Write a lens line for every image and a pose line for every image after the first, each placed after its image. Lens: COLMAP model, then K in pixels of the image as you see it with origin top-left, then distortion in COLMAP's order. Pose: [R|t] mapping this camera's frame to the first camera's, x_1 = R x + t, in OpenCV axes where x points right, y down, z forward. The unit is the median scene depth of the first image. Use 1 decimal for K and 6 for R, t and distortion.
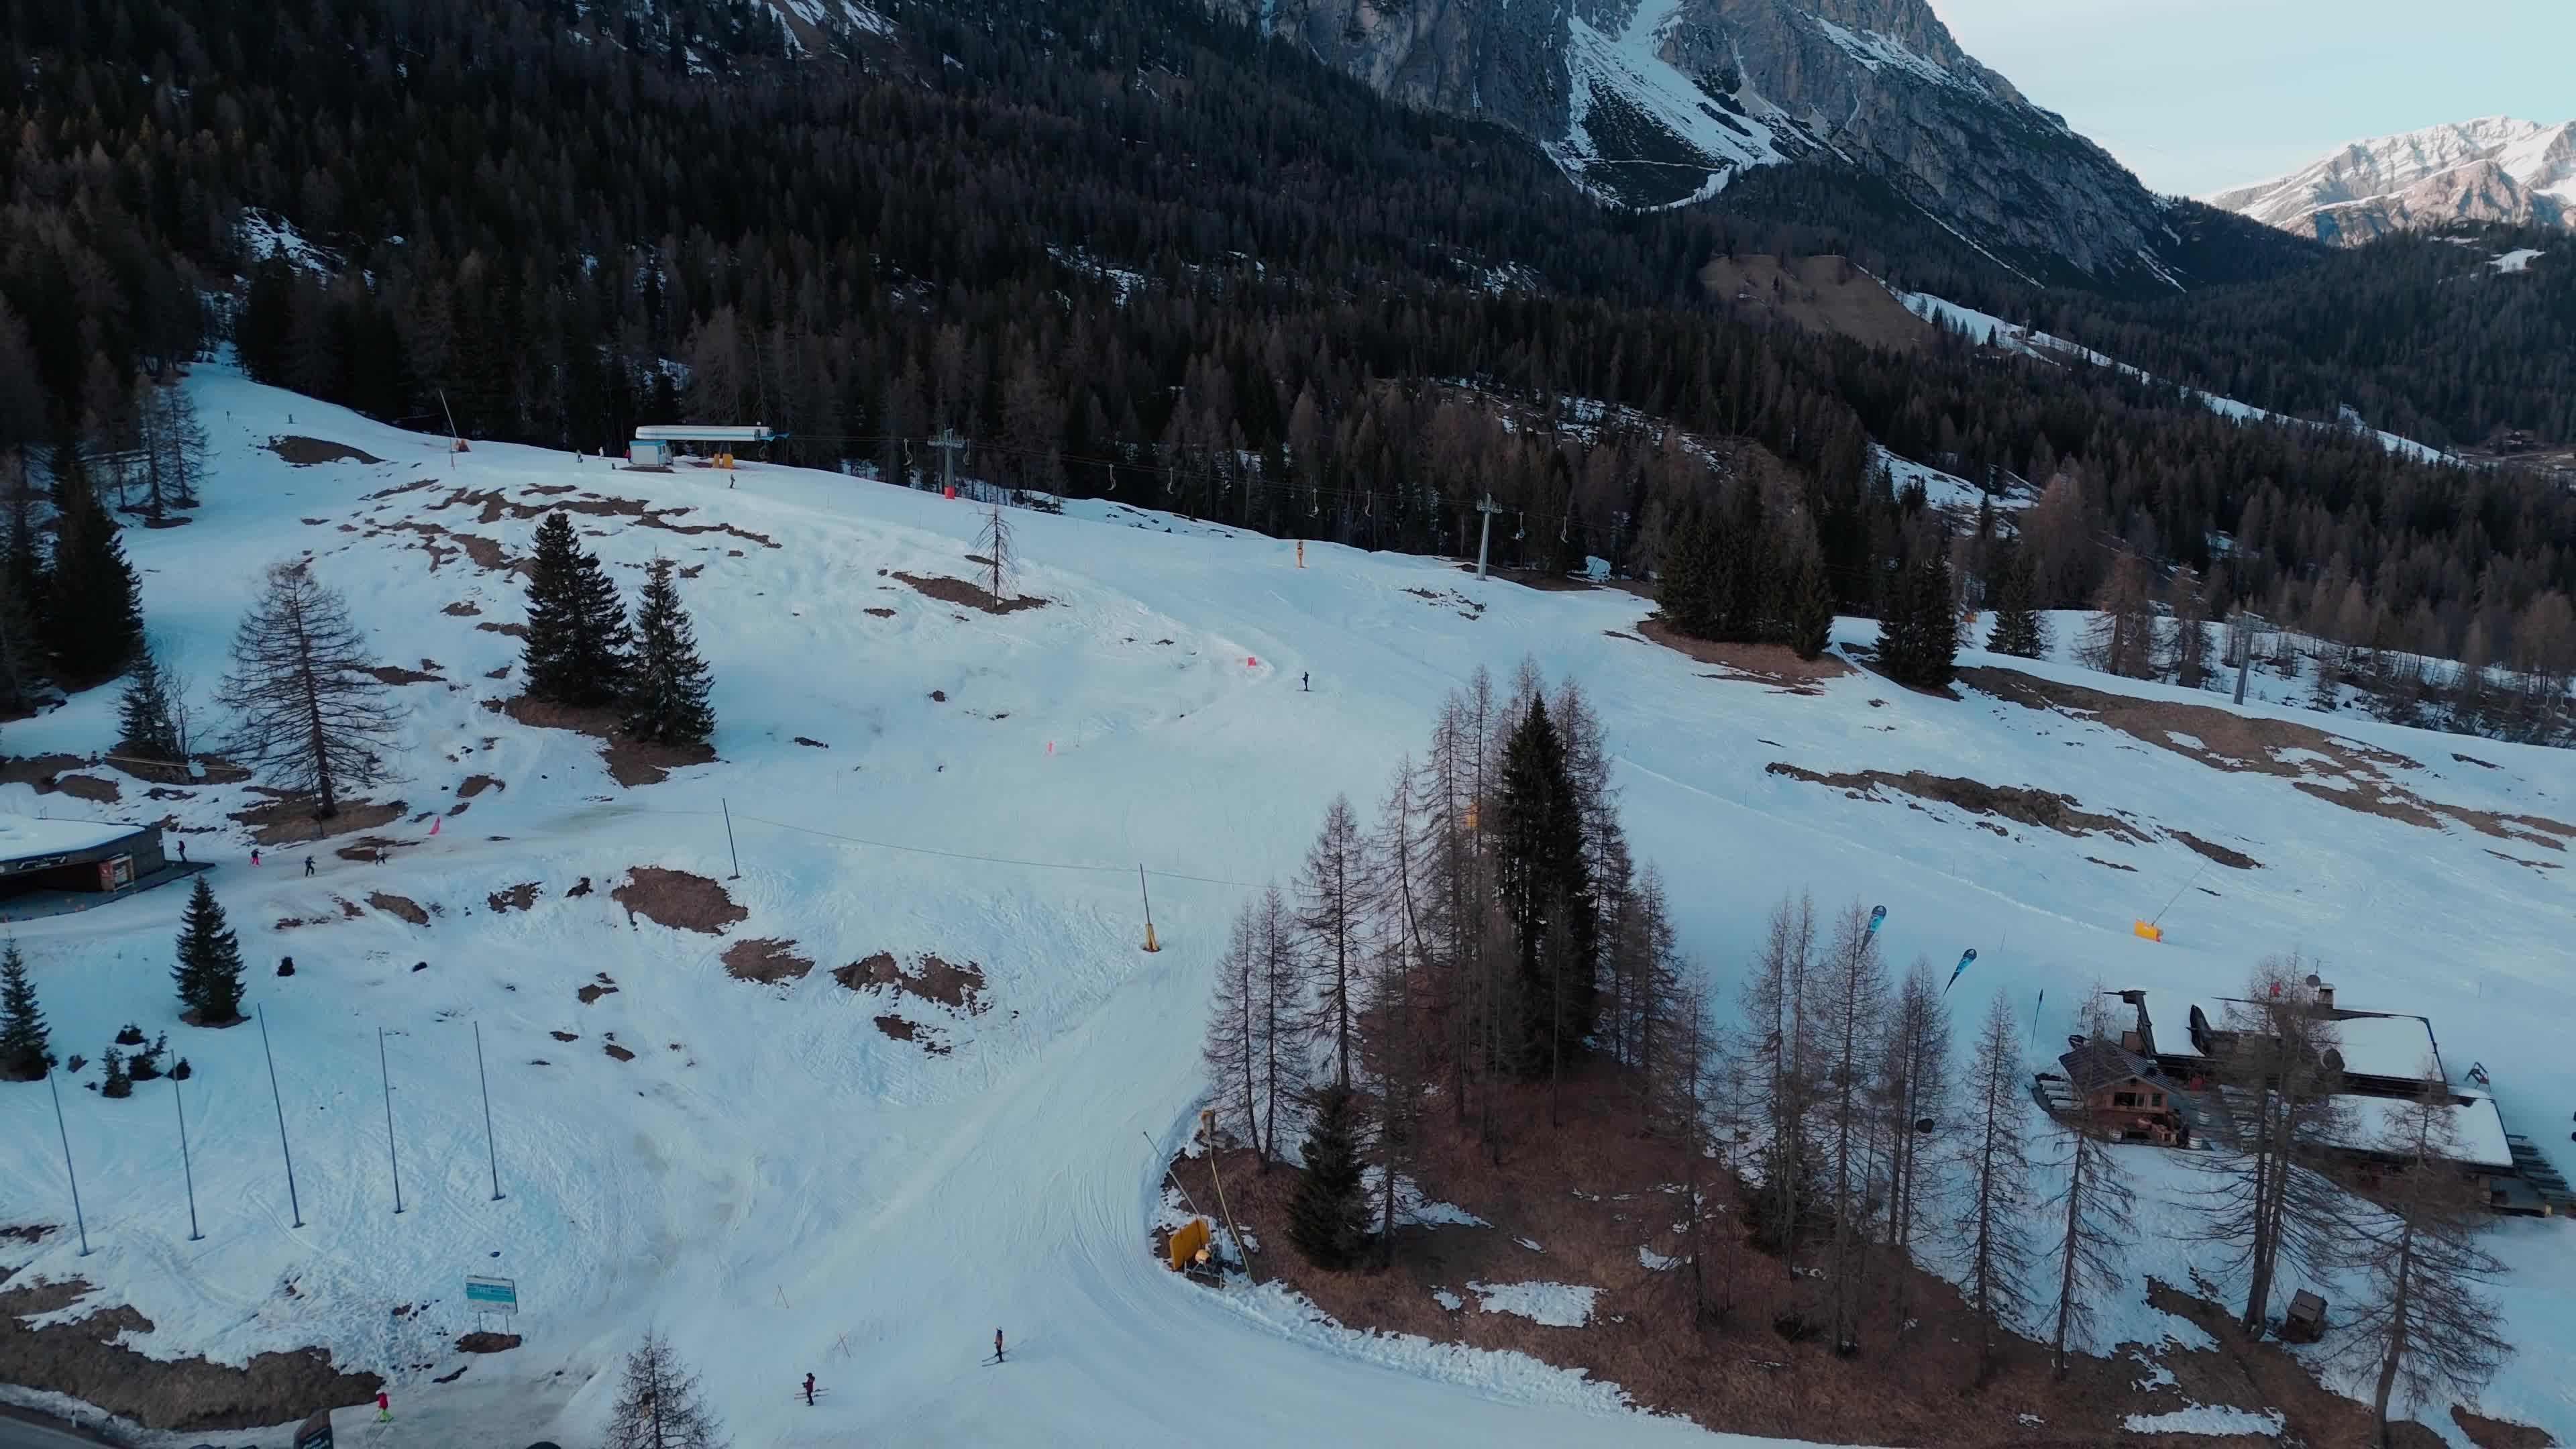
lens RADIAL K [[1878.6, 0, 1288.0], [0, 1878.6, 724.5], [0, 0, 1]] dist [0.079766, -0.072448]
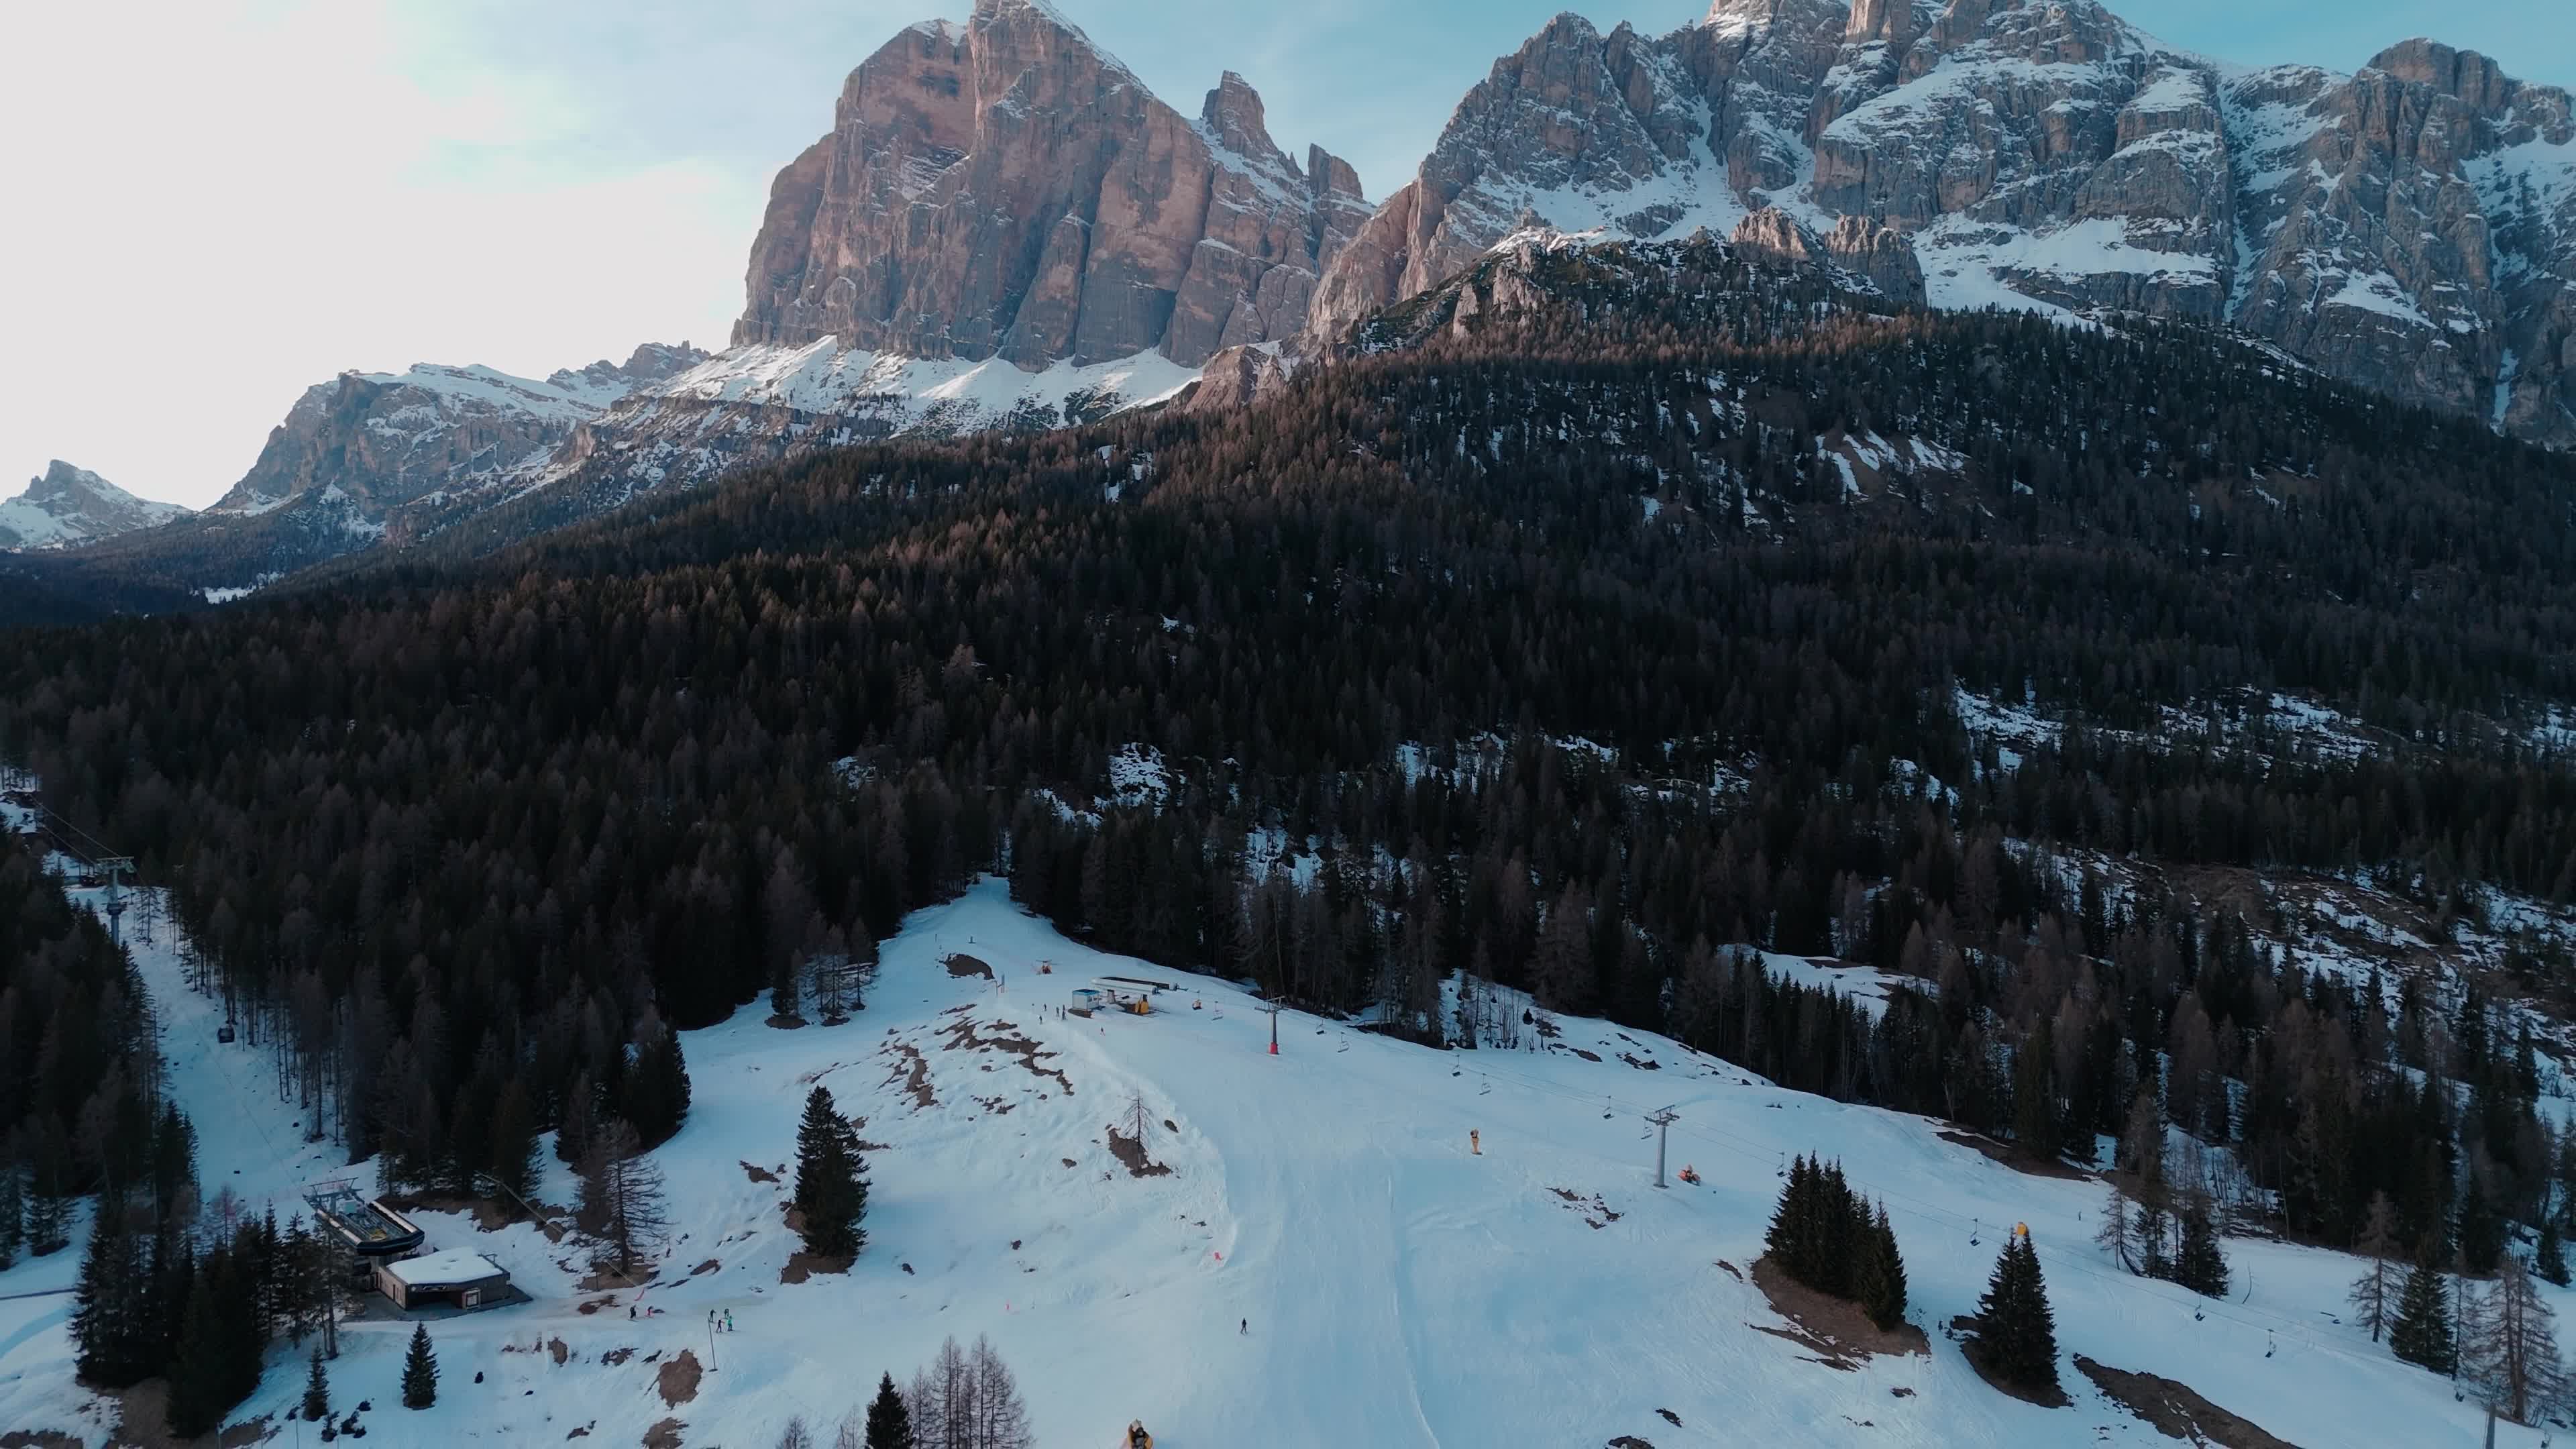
lens RADIAL K [[1878.6, 0, 1288.0], [0, 1878.6, 724.5], [0, 0, 1]] dist [0.079766, -0.072448]
pose [[0.806400, 0.009423, -0.591296, 0.205221], [-0.120353, 0.981562, -0.148494, -0.053865], [0.578995, 0.190910, 0.792665, -0.012383]]
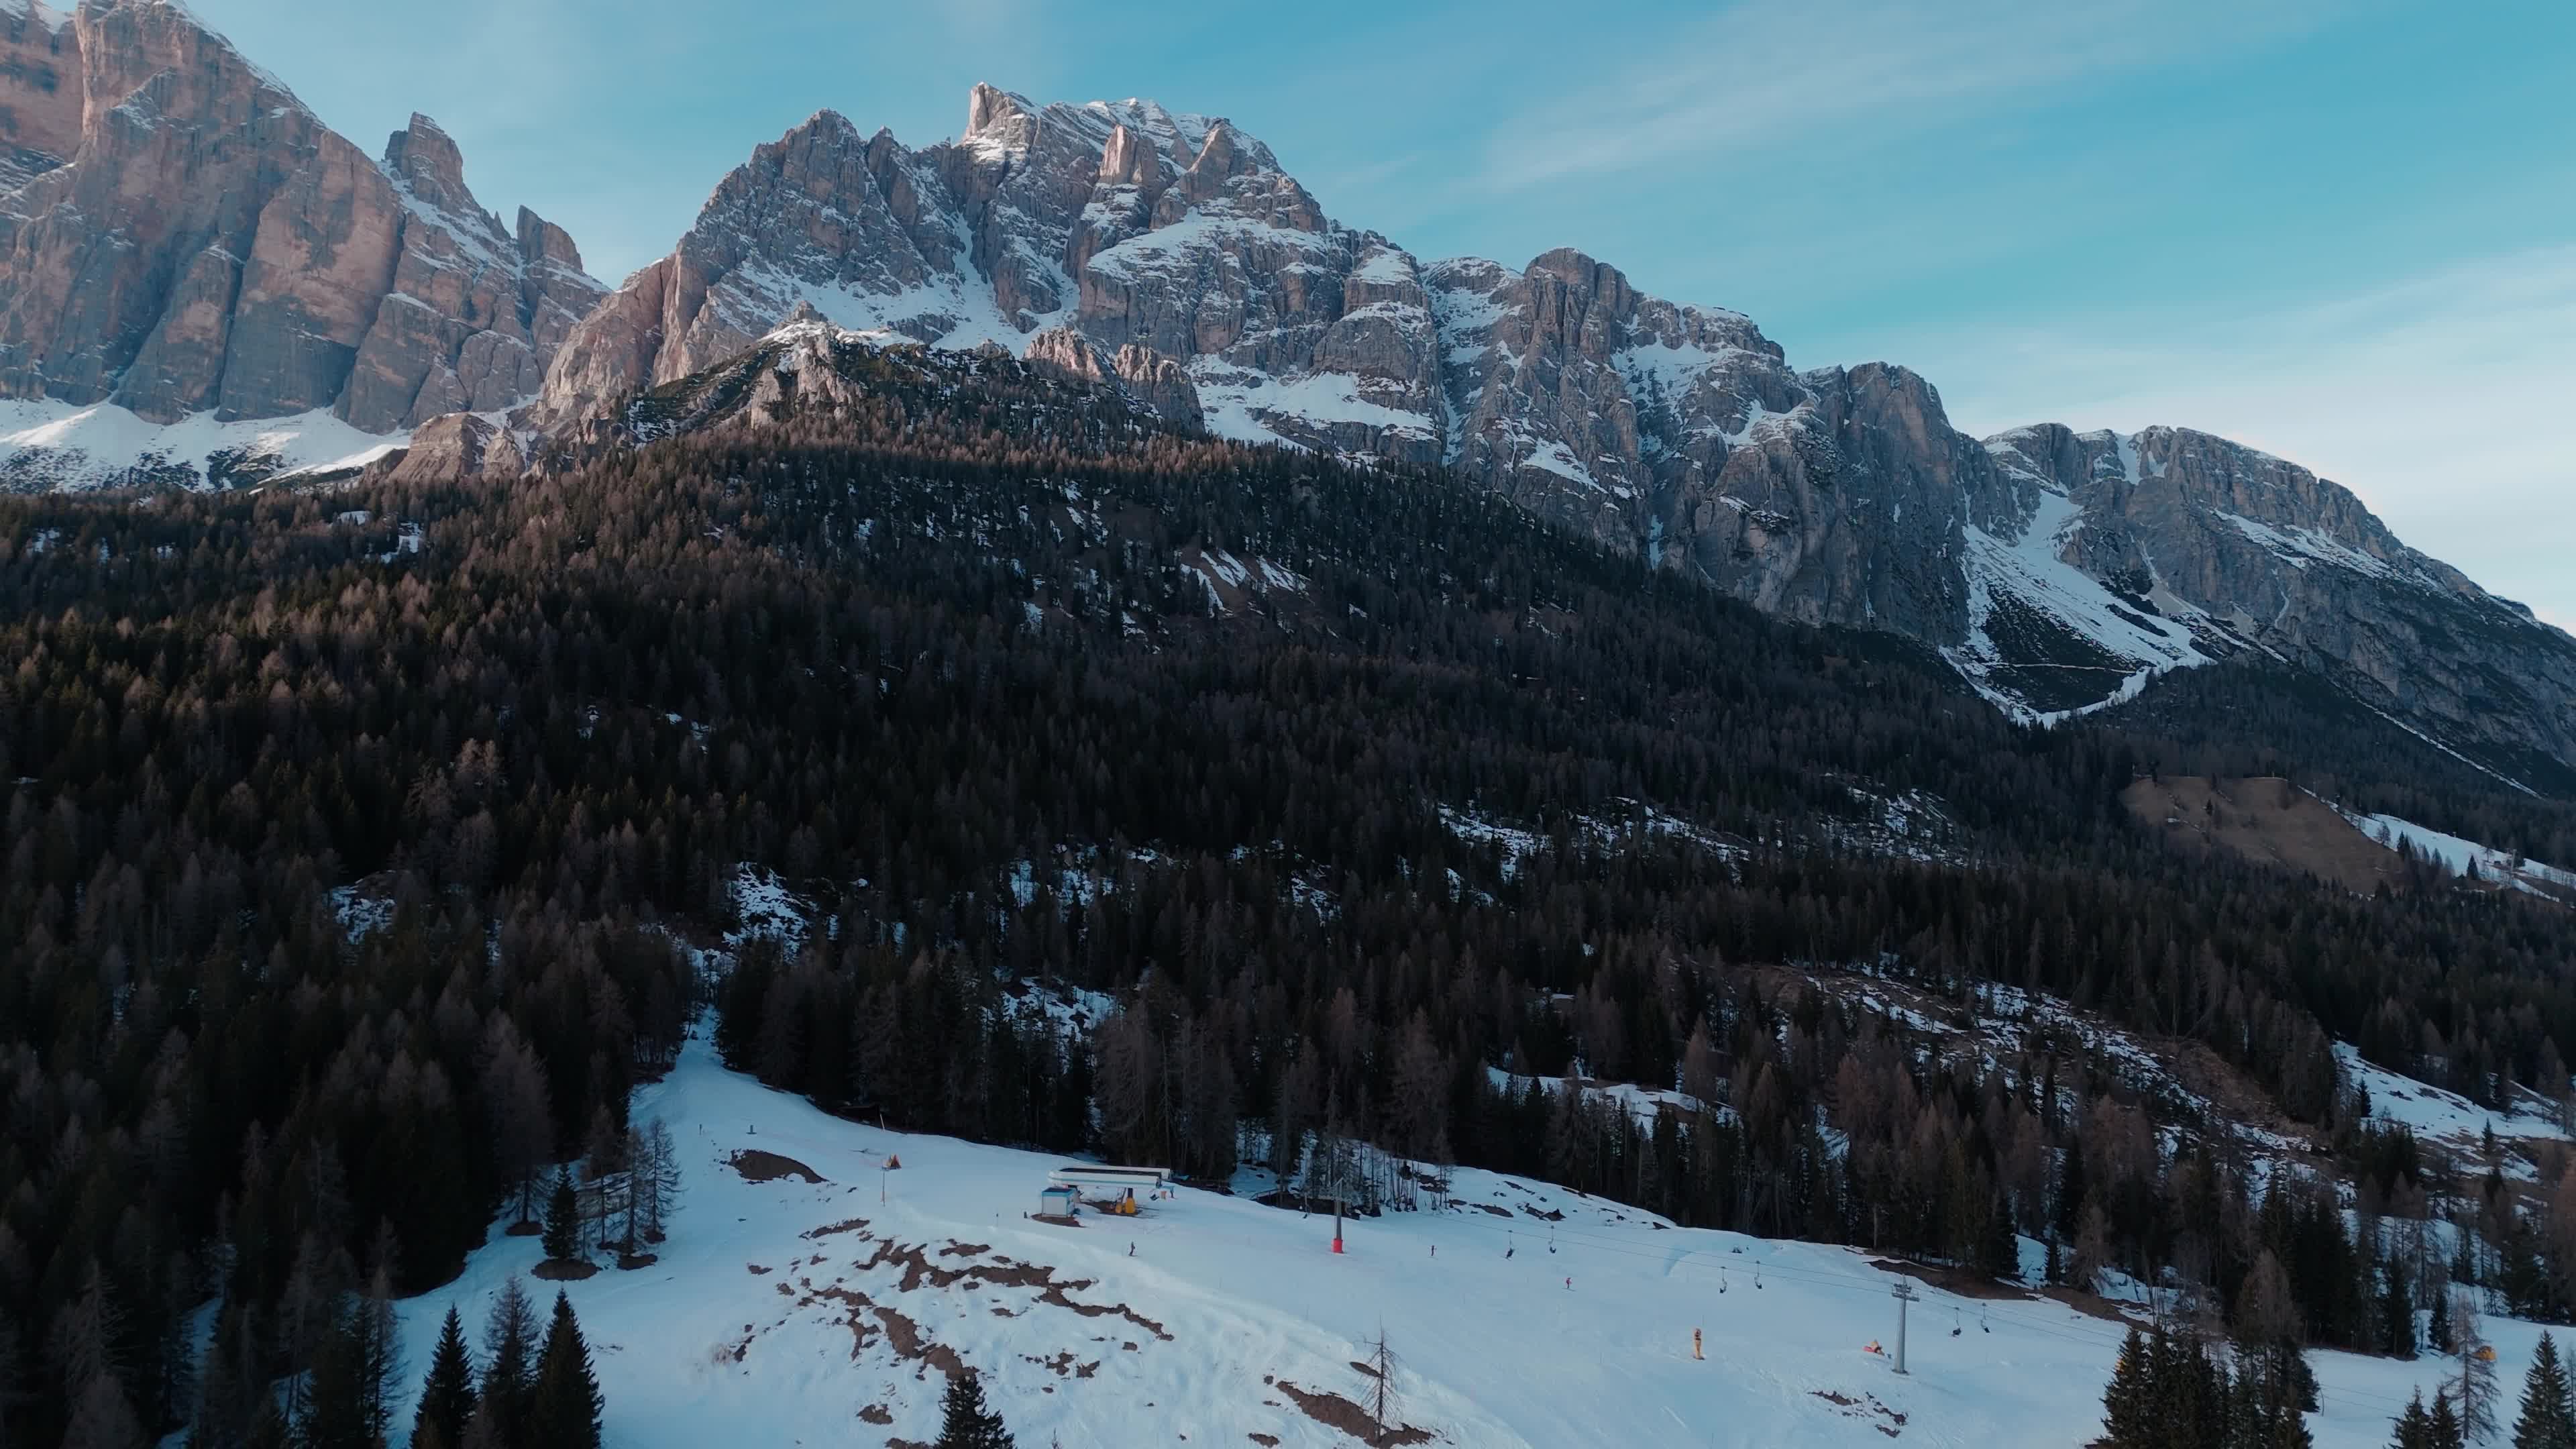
lens RADIAL K [[1878.6, 0, 1288.0], [0, 1878.6, 724.5], [0, 0, 1]] dist [0.079766, -0.072448]
pose [[0.979156, -0.009455, -0.202888, 0.000538], [-0.040590, 0.969655, -0.241083, -0.053293], [0.199011, 0.244293, 0.949060, -0.010337]]
